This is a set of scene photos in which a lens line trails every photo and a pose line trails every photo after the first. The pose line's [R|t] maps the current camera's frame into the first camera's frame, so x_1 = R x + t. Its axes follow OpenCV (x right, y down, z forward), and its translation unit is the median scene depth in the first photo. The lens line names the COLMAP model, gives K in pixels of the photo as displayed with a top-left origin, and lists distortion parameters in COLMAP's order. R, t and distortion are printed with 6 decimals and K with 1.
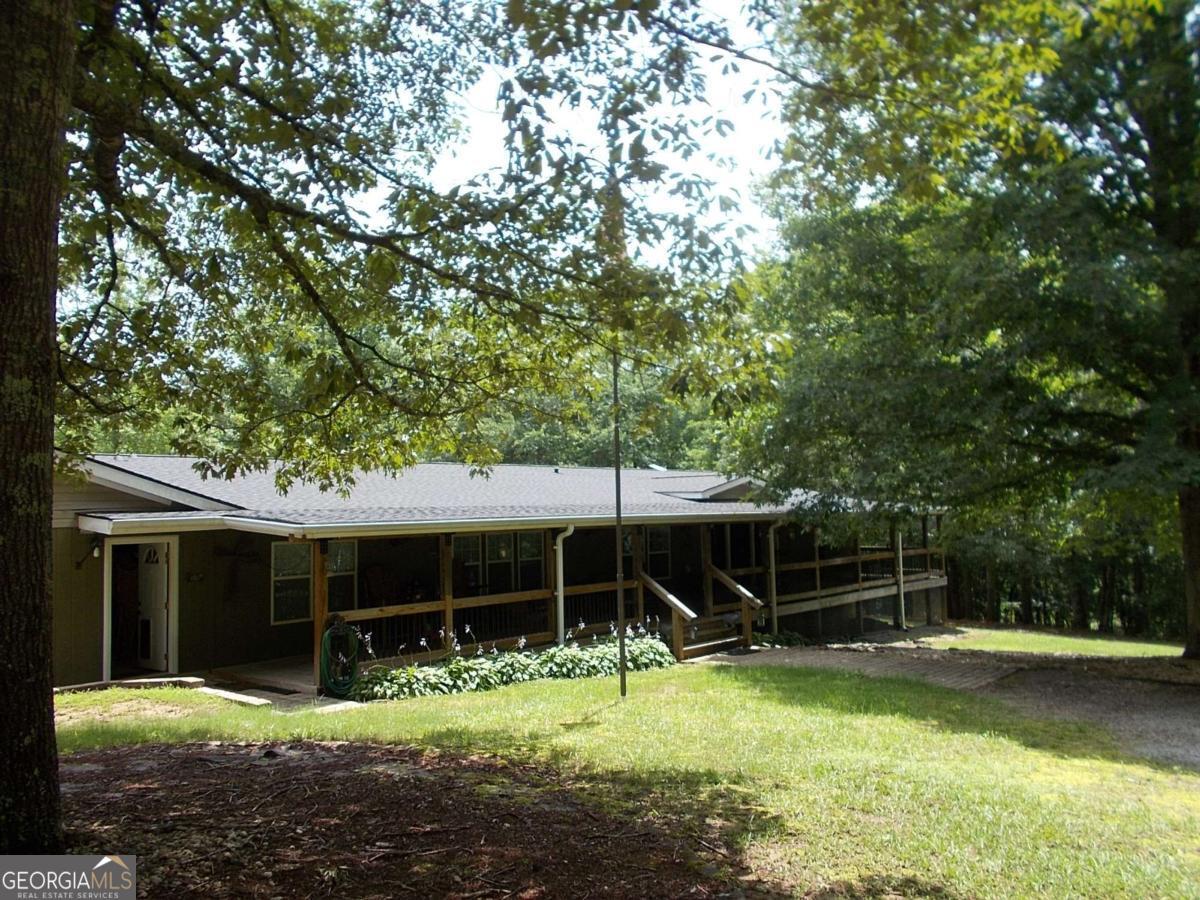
lens RADIAL K [[940.6, 0, 599.5], [0, 940.6, 445.7], [0, 0, 1]] dist [0.010669, 0.002449]
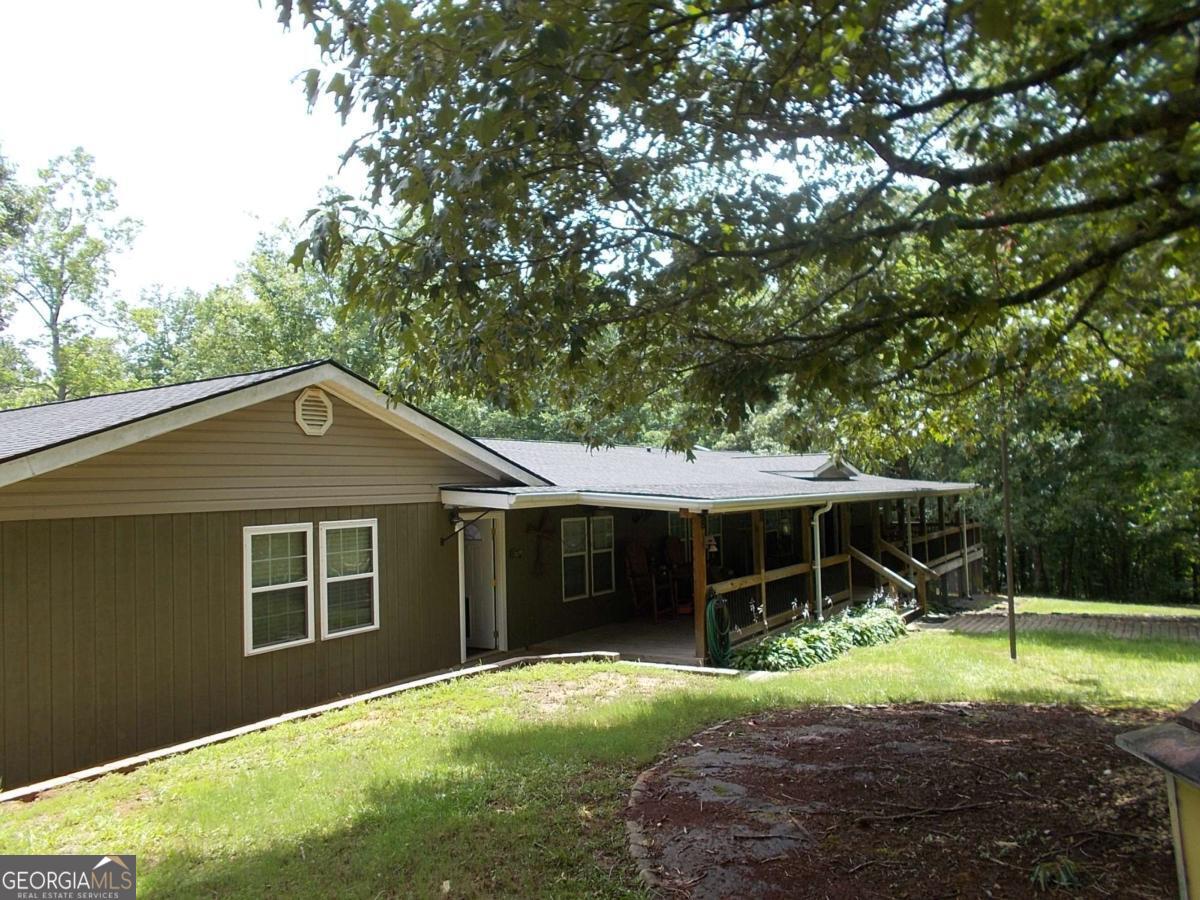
lens RADIAL K [[940.6, 0, 595.8], [0, 940.6, 452.4], [0, 0, 1]] dist [0.010669, 0.002449]
pose [[0.984375, 0.009633, 0.175823, -0.471054], [-0.014540, 0.999539, 0.026640, 0.005370], [-0.175486, -0.028780, 0.984061, 0.016349]]
